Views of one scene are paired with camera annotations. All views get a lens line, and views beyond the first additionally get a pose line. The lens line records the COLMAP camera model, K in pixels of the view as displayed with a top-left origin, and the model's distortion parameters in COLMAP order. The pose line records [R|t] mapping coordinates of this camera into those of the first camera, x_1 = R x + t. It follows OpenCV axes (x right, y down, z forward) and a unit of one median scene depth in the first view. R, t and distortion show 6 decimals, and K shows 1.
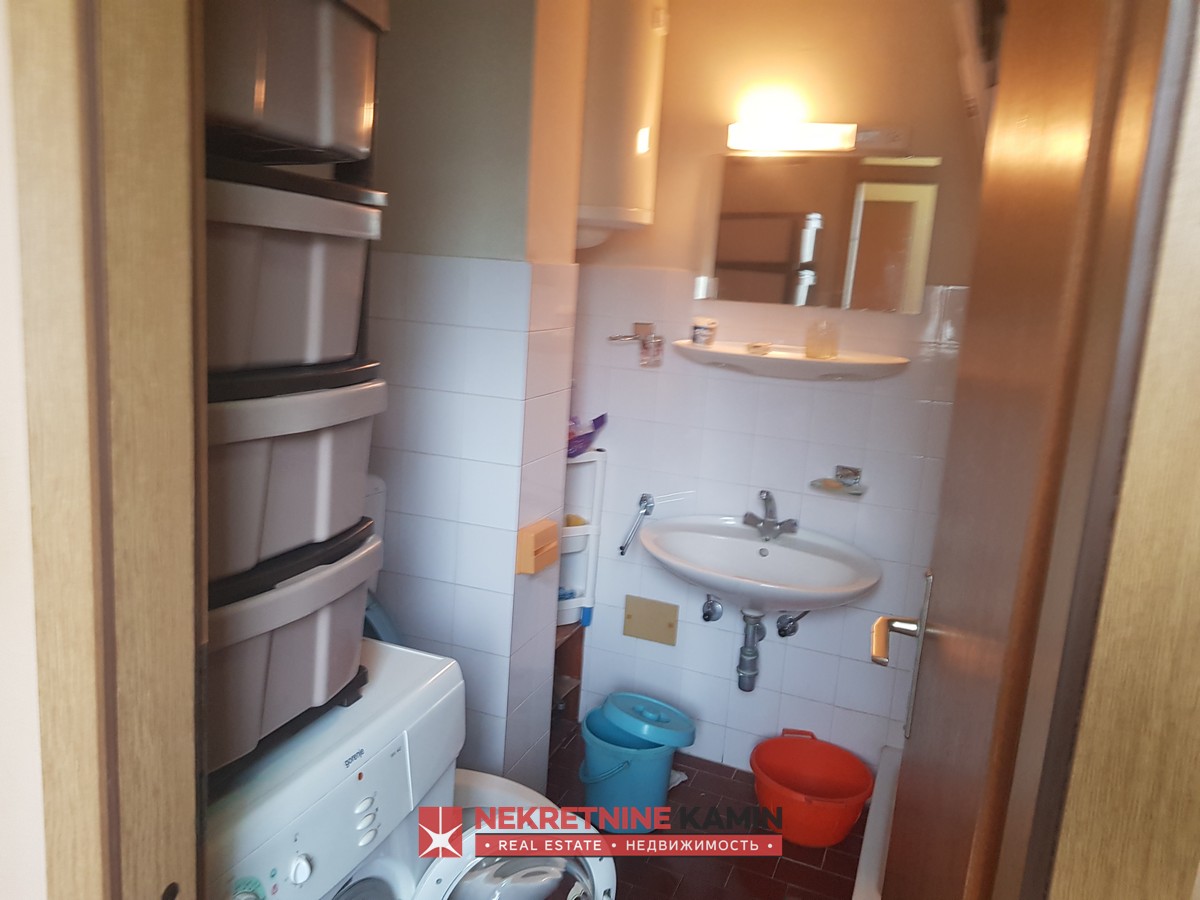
lens RADIAL K [[911.3, 0, 595.6], [0, 911.3, 443.2], [0, 0, 1]] dist [0.092426, -0.193573]
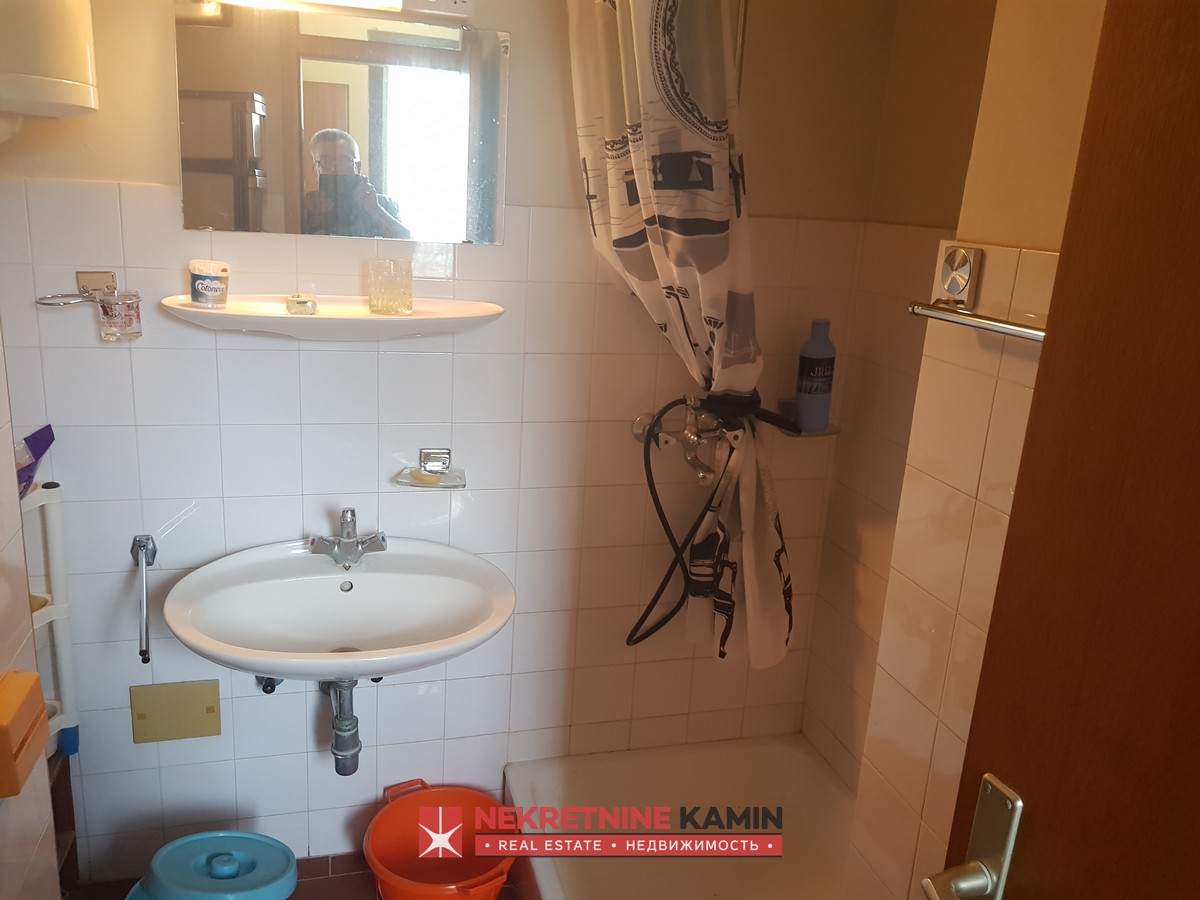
lens RADIAL K [[911.3, 0, 595.6], [0, 911.3, 443.2], [0, 0, 1]] dist [0.092426, -0.193573]
pose [[0.797365, -0.170642, 0.578870, -0.058416], [0.100658, 0.983361, 0.151228, -0.080249], [-0.595044, -0.062316, 0.801274, 0.305769]]
